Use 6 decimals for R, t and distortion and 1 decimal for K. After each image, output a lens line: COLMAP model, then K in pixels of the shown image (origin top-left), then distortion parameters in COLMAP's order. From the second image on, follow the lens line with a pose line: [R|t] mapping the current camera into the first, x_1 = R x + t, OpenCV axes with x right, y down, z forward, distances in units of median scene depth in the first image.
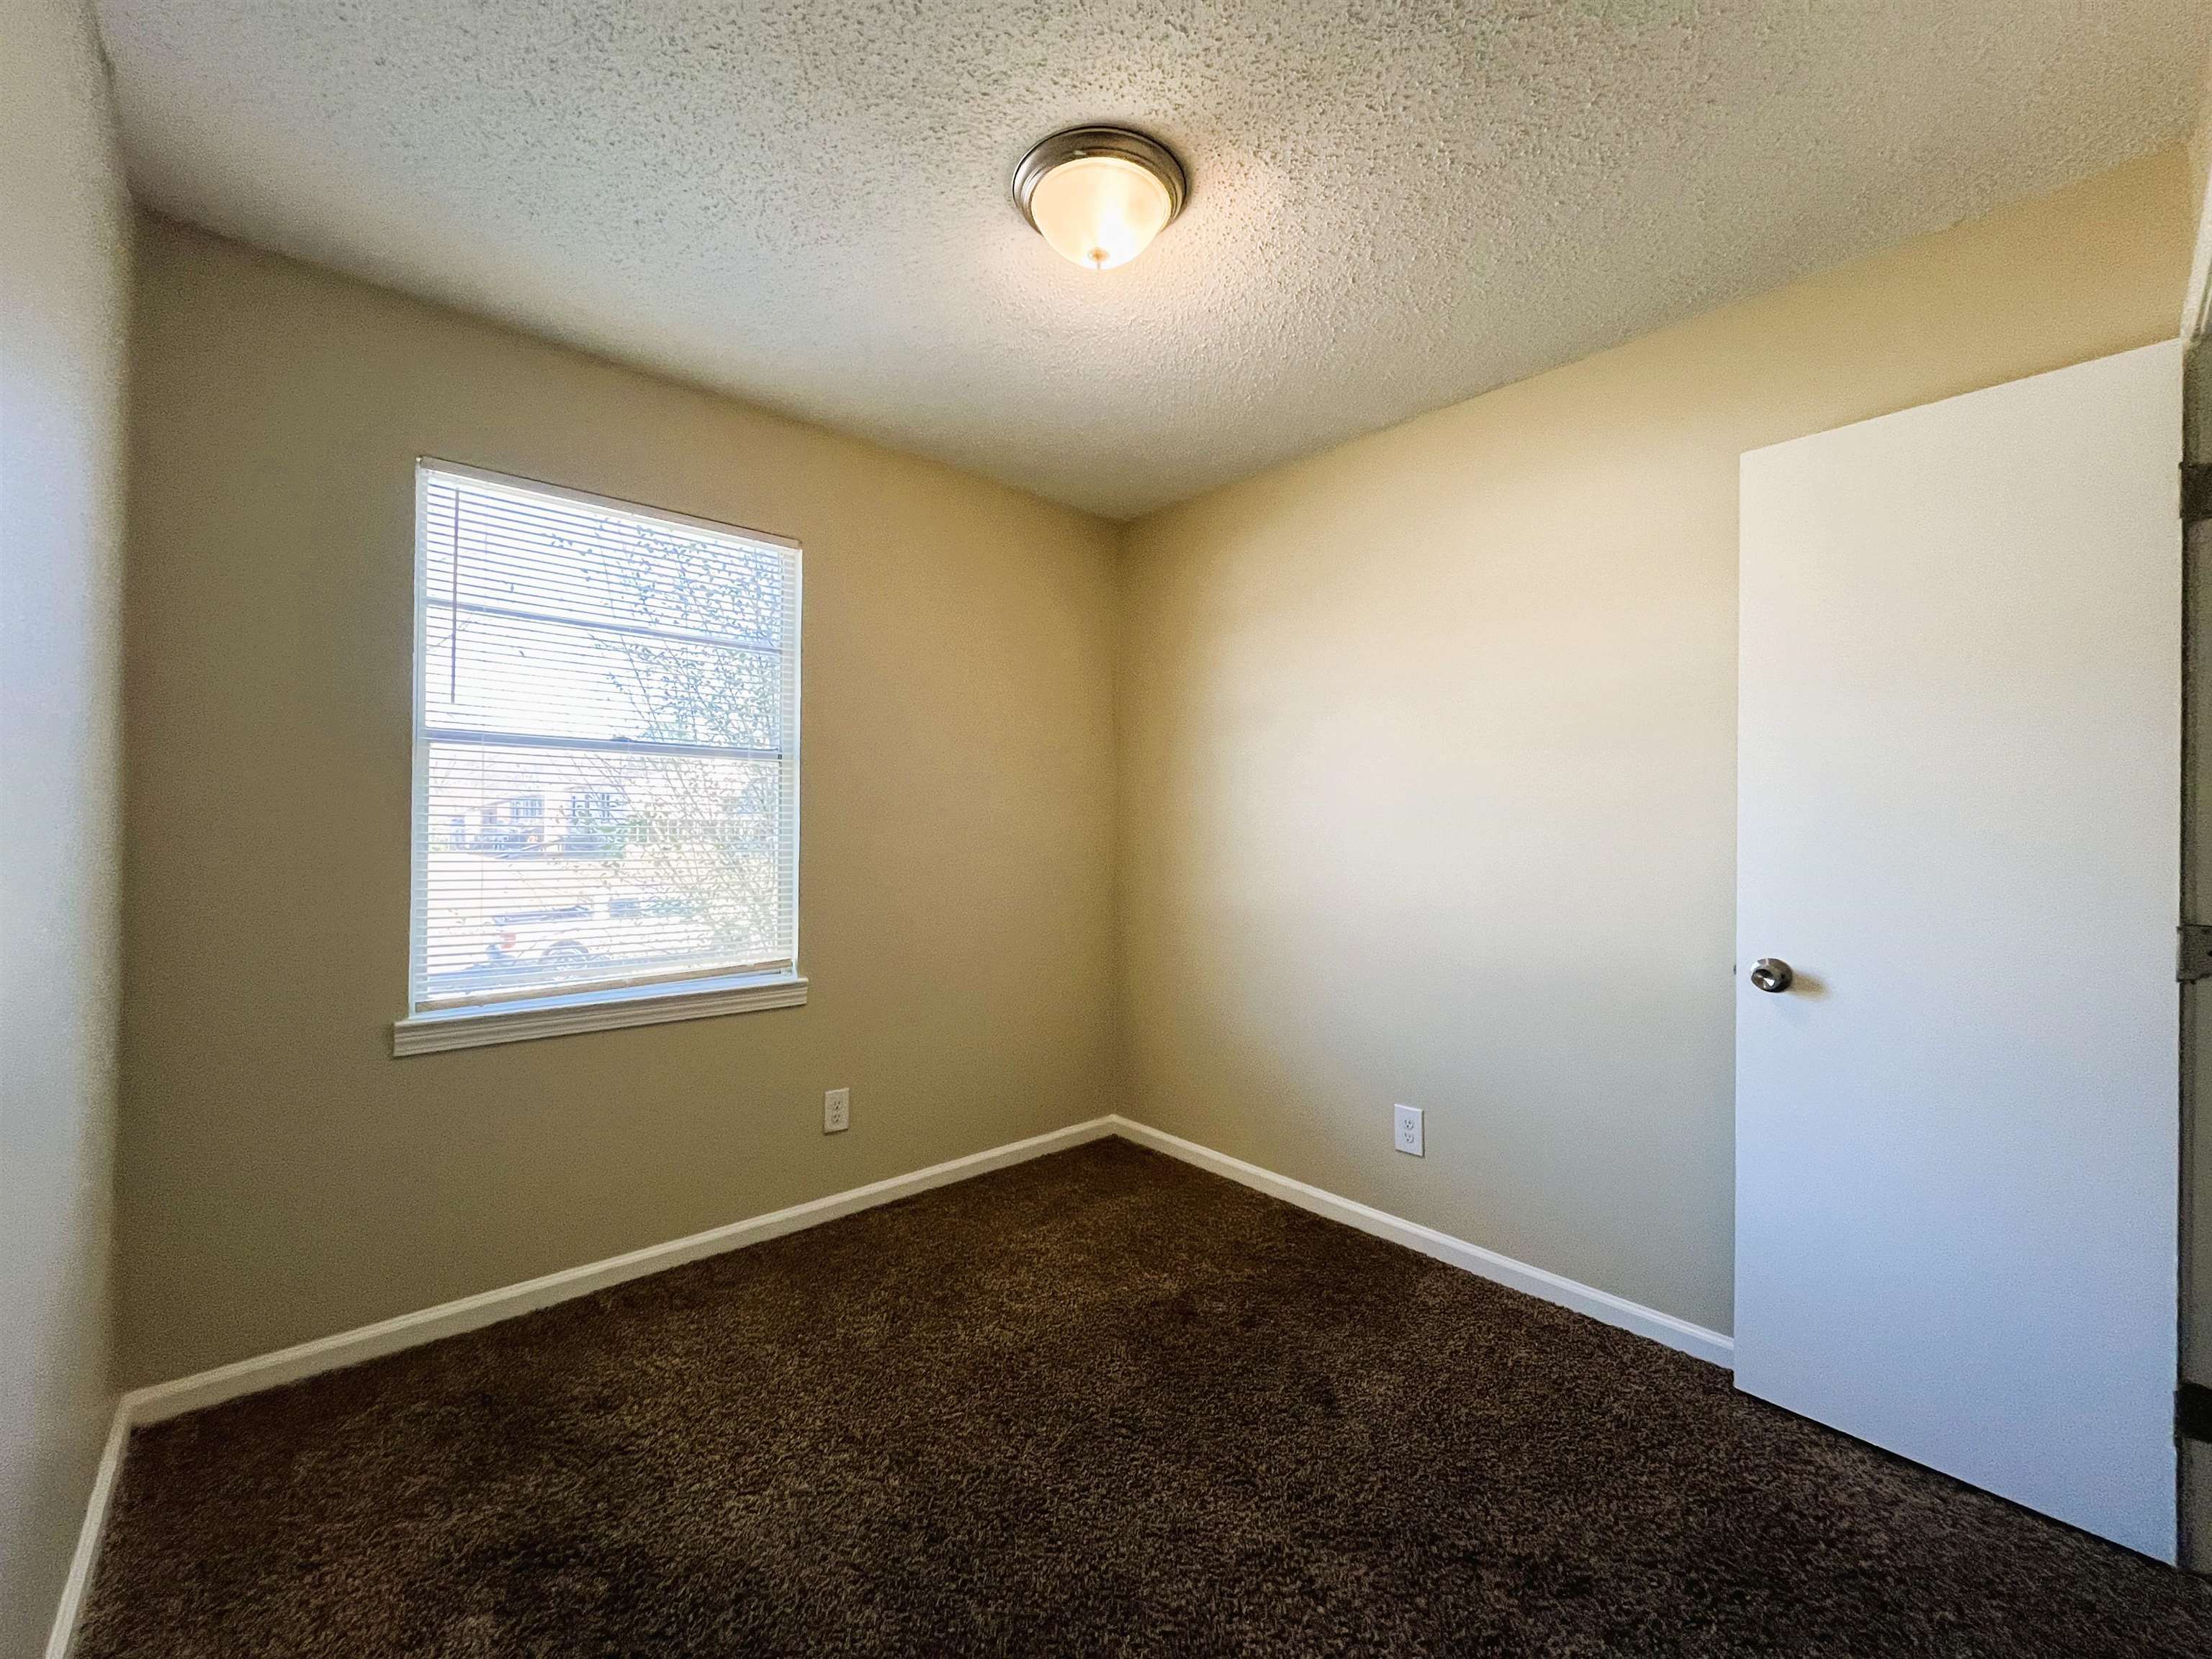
lens RADIAL K [[887.4, 0, 1102.6], [0, 887.4, 823.1], [0, 0, 1]] dist [0.000352, -0.000161]
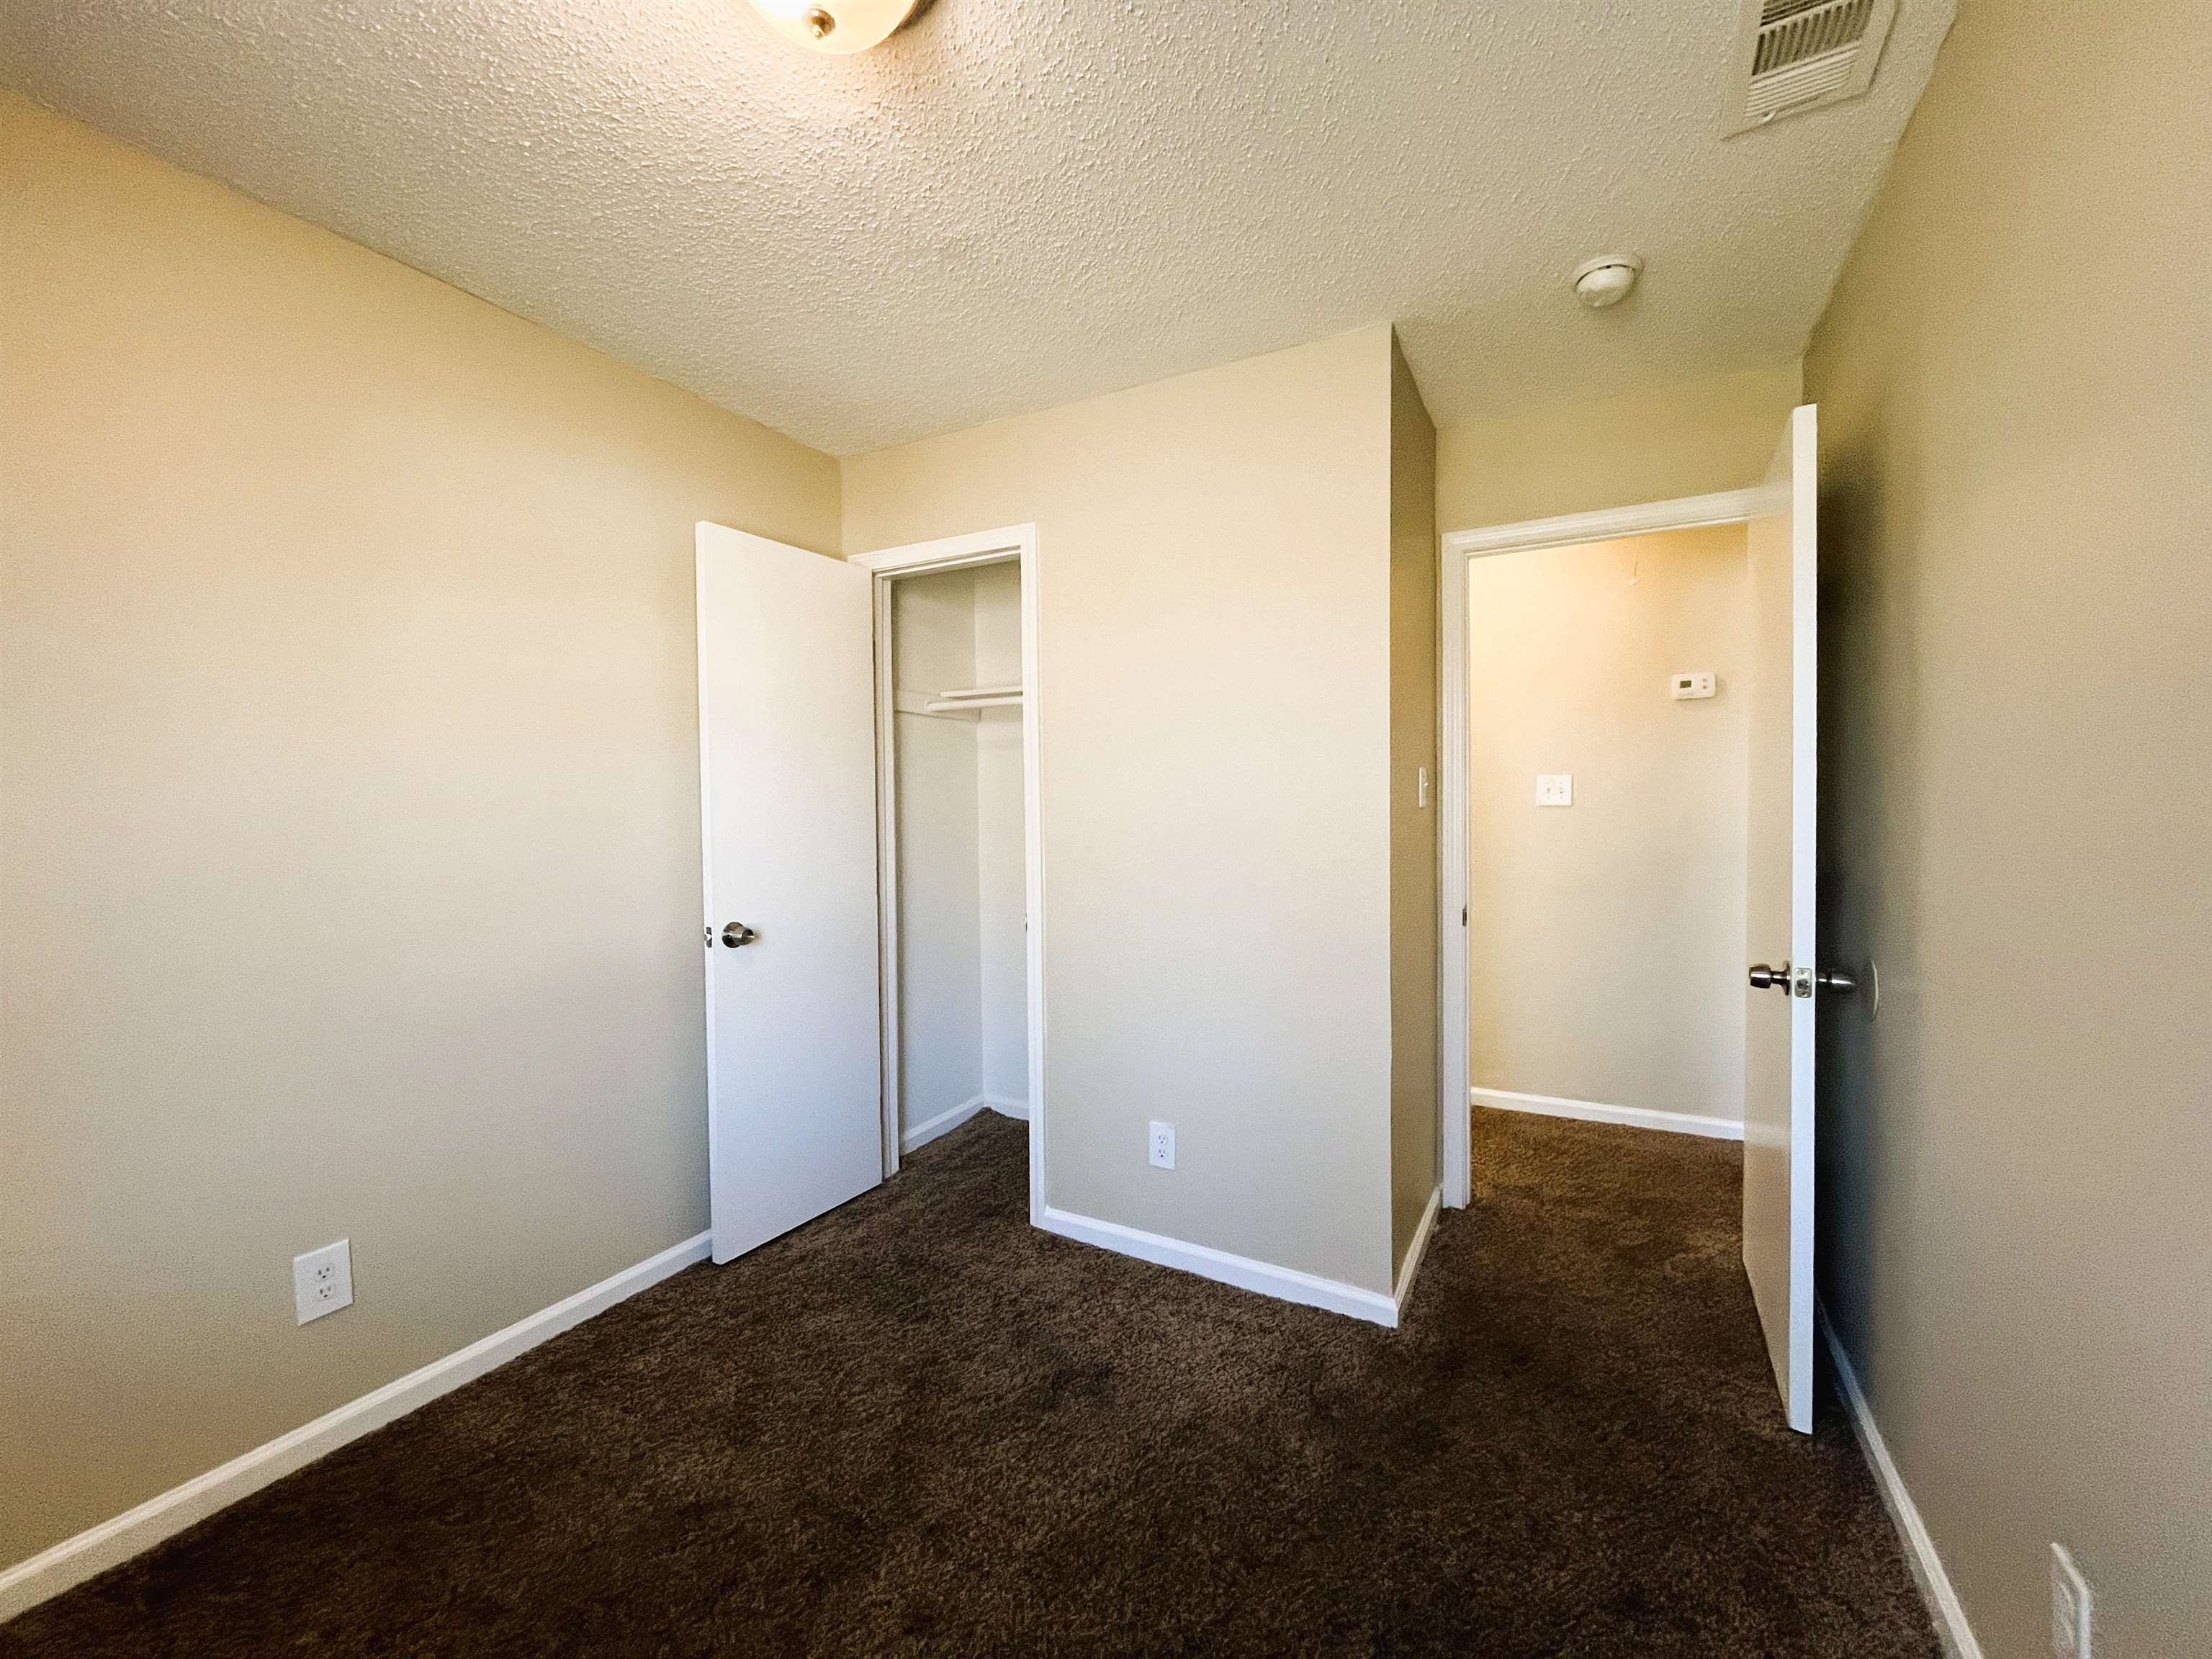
lens RADIAL K [[887.4, 0, 1102.6], [0, 887.4, 823.1], [0, 0, 1]] dist [0.000352, -0.000161]
pose [[-0.318775, -0.019550, 0.947629, -0.662592], [0.007359, 0.999706, 0.023100, -0.019792], [-0.947802, 0.014338, -0.318537, 0.900982]]
